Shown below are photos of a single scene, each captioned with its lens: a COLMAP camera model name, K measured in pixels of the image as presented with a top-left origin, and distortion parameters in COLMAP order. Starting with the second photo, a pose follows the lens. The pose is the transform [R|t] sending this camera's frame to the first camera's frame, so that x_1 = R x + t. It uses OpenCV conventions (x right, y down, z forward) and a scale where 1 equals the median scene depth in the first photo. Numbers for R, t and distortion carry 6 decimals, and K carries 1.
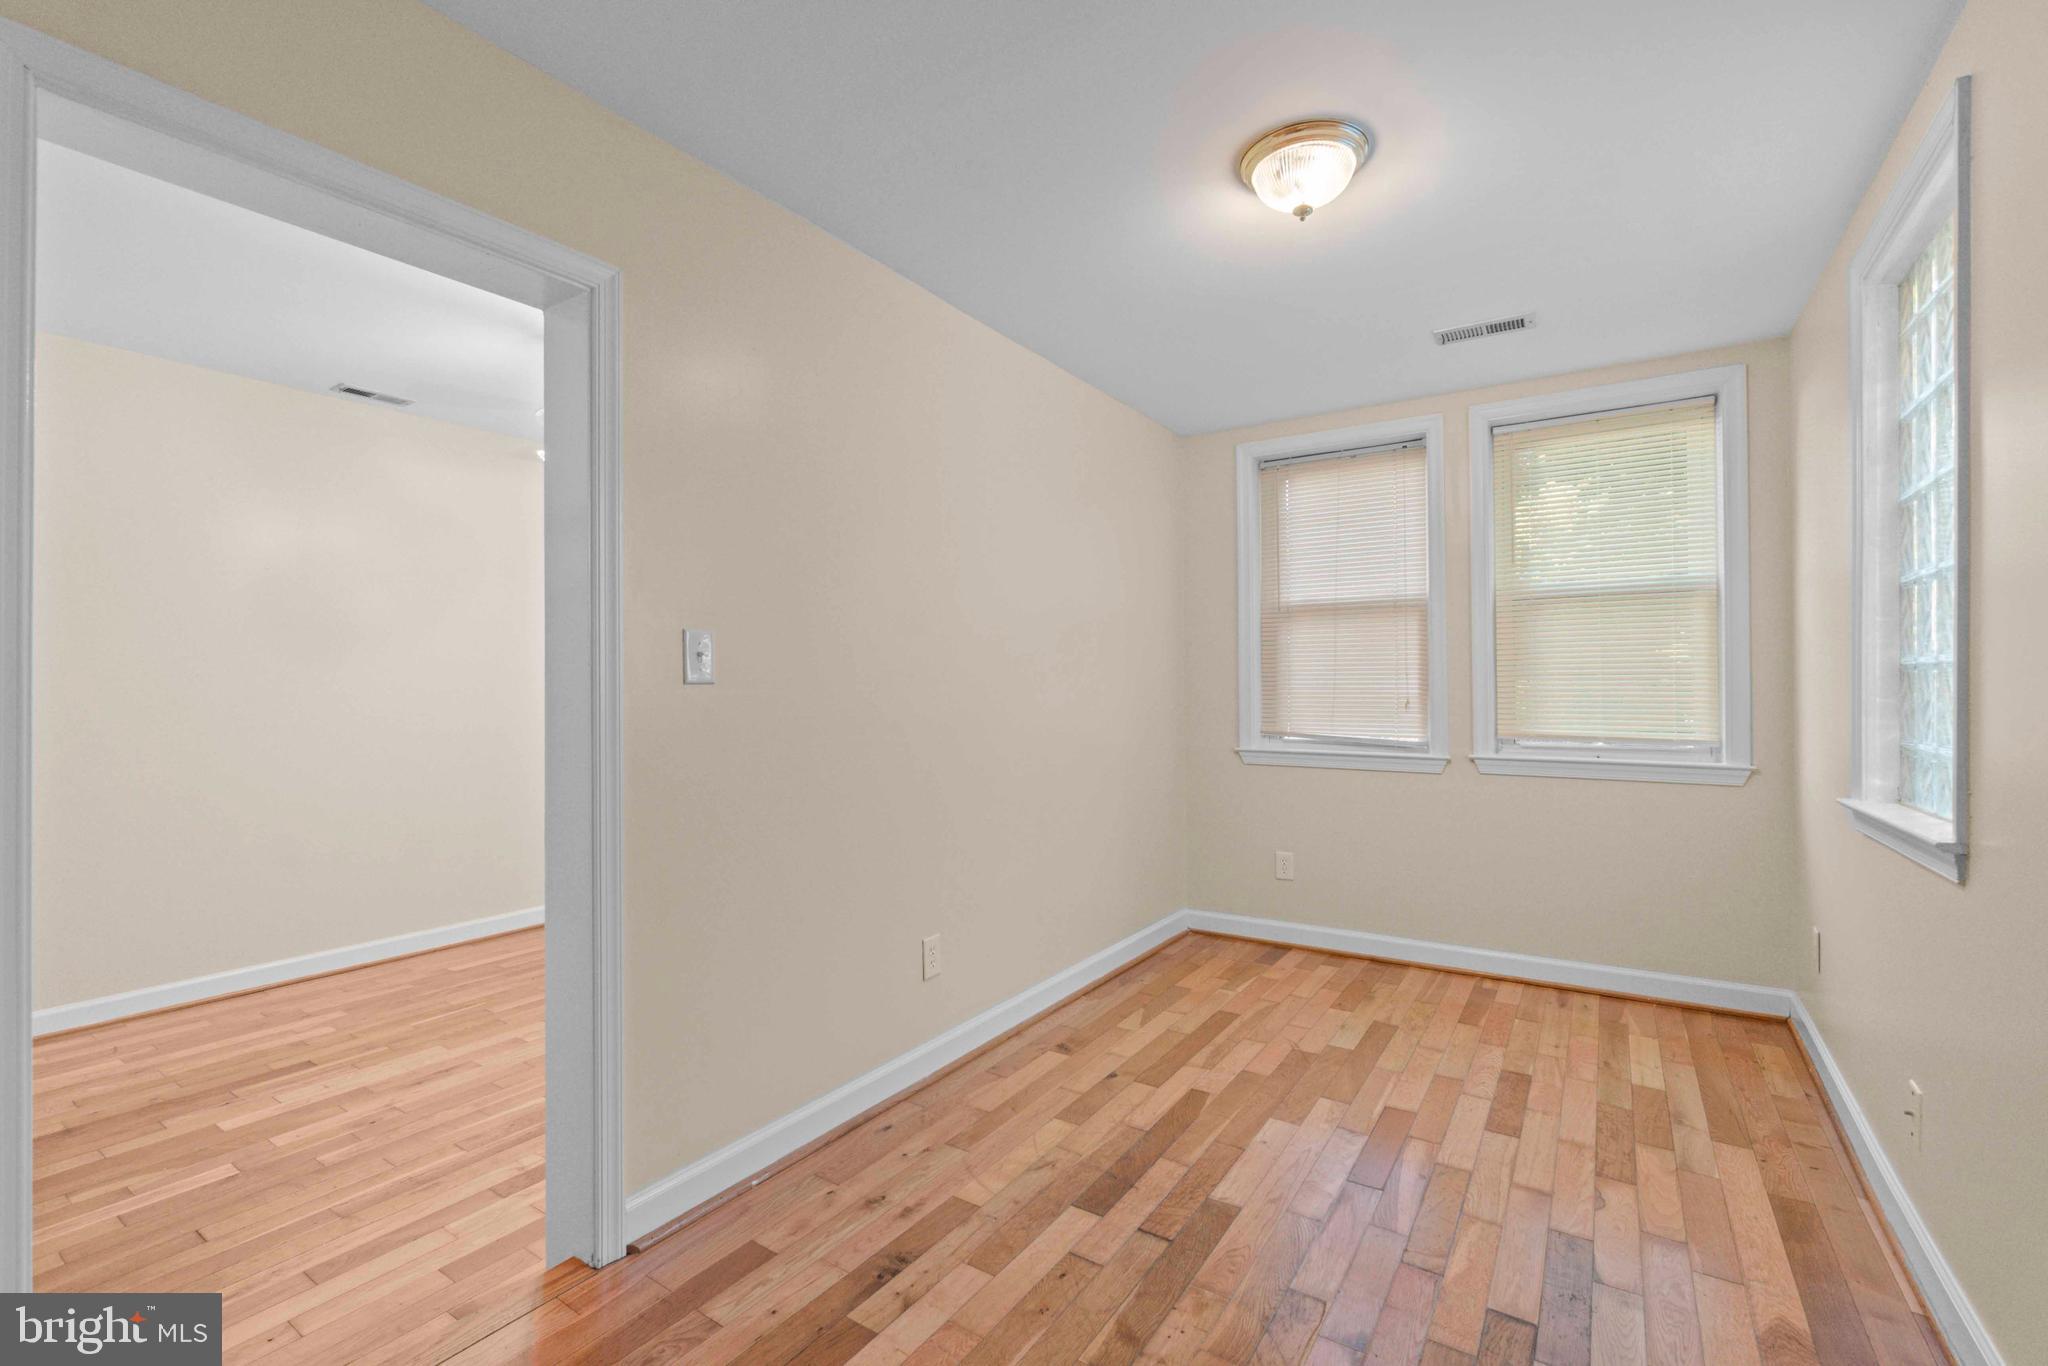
lens RADIAL K [[909.5, 0, 1021.2], [0, 909.5, 670.6], [0, 0, 1]] dist [-0.001527, -0.000257]
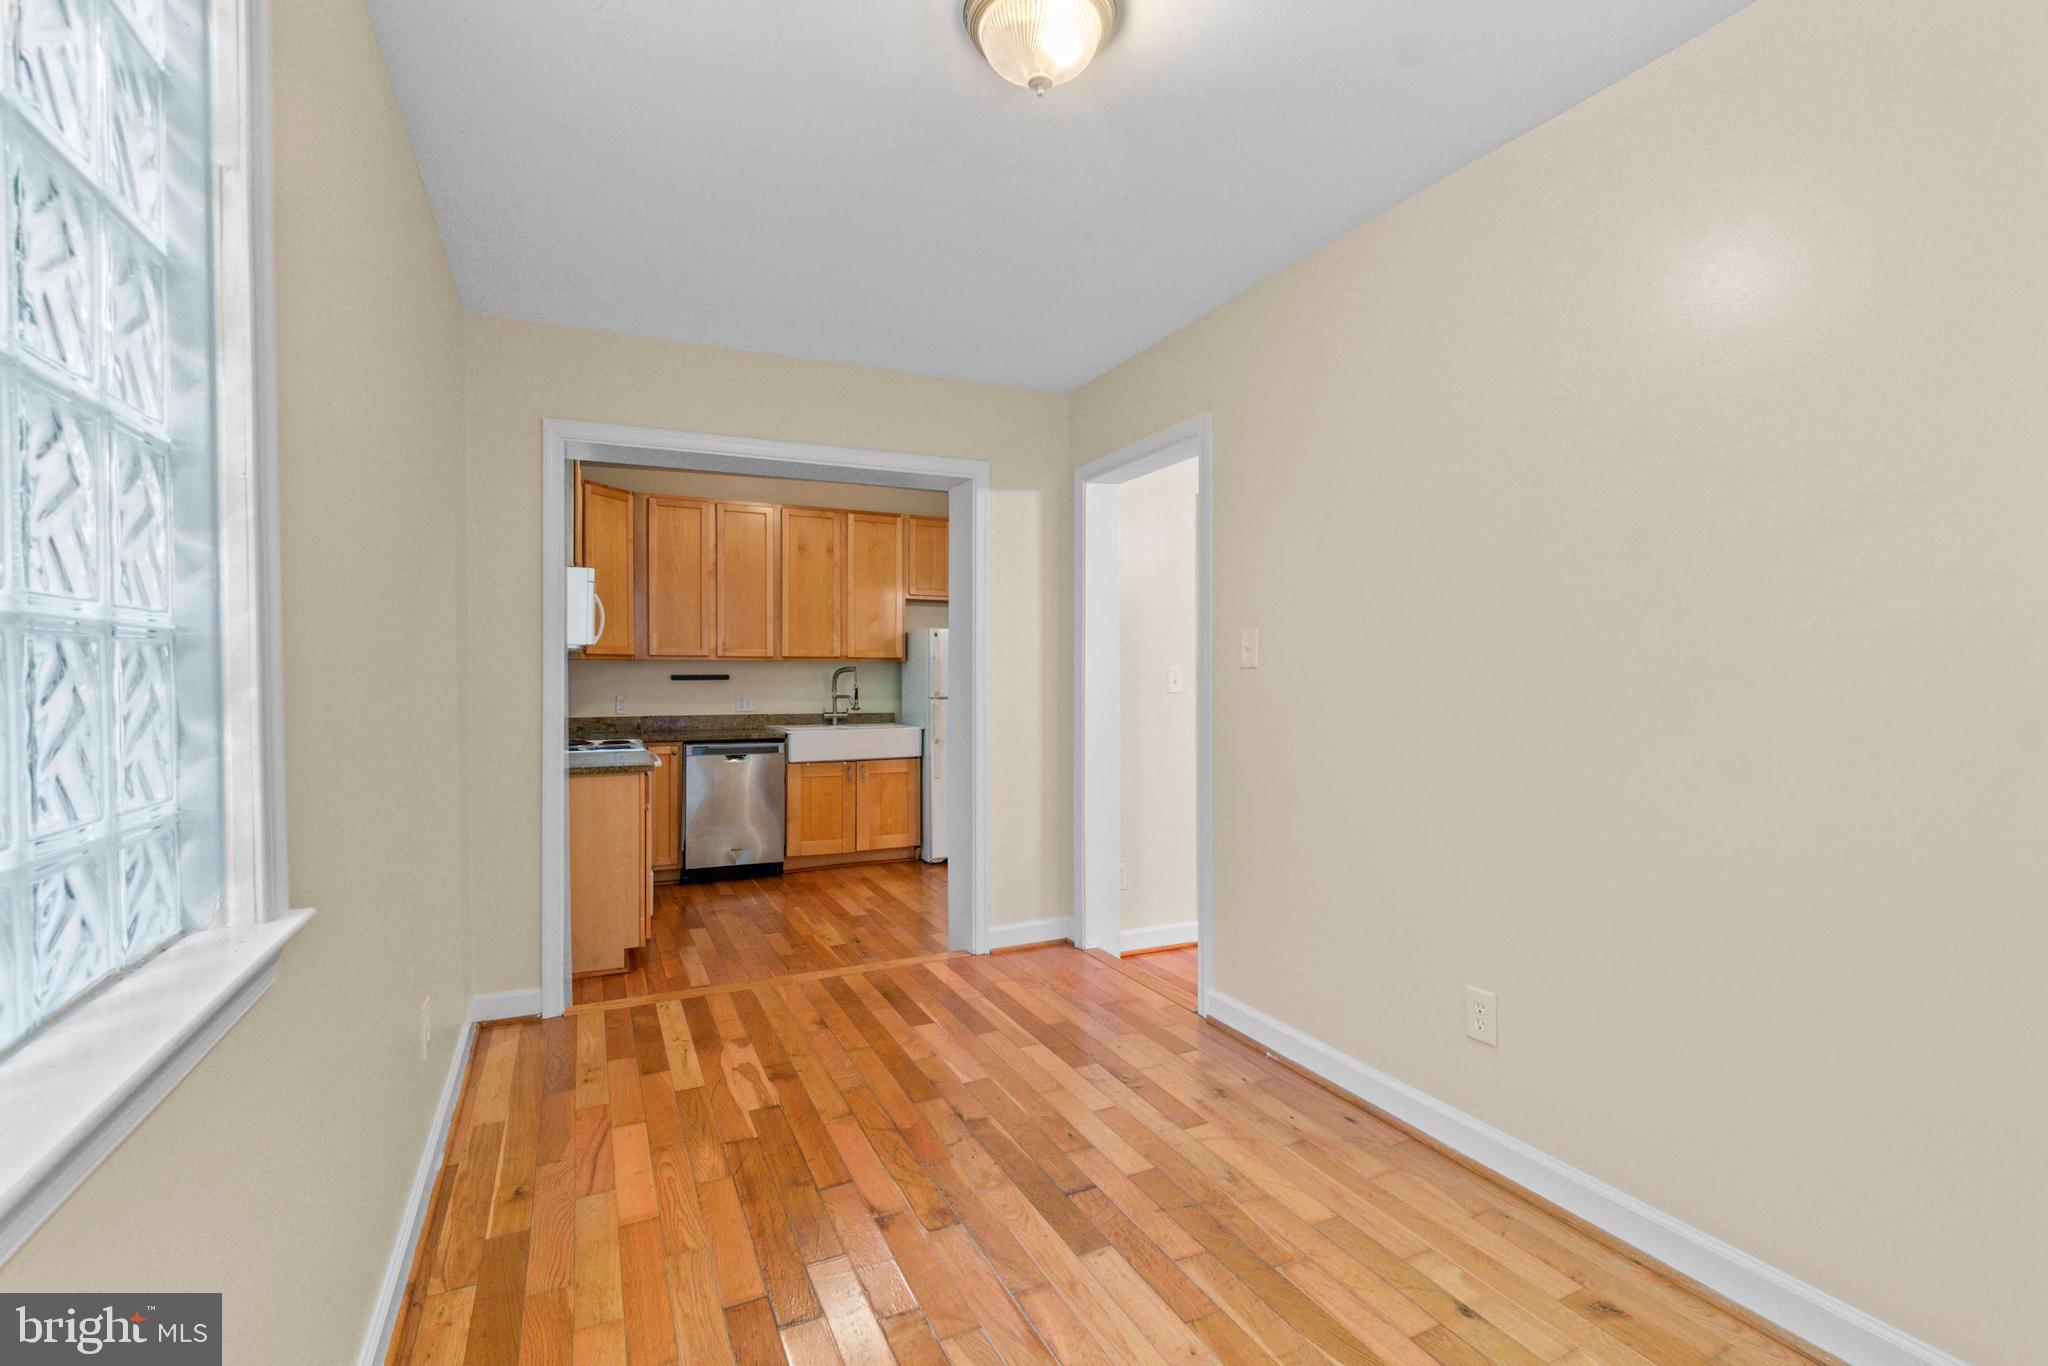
lens RADIAL K [[909.5, 0, 1021.2], [0, 909.5, 670.6], [0, 0, 1]] dist [-0.001527, -0.000257]
pose [[-0.516316, 0.004181, -0.856388, 0.748508], [0.021321, 0.999741, -0.007973, 0.011133], [0.856132, -0.022375, -0.516272, 1.027273]]
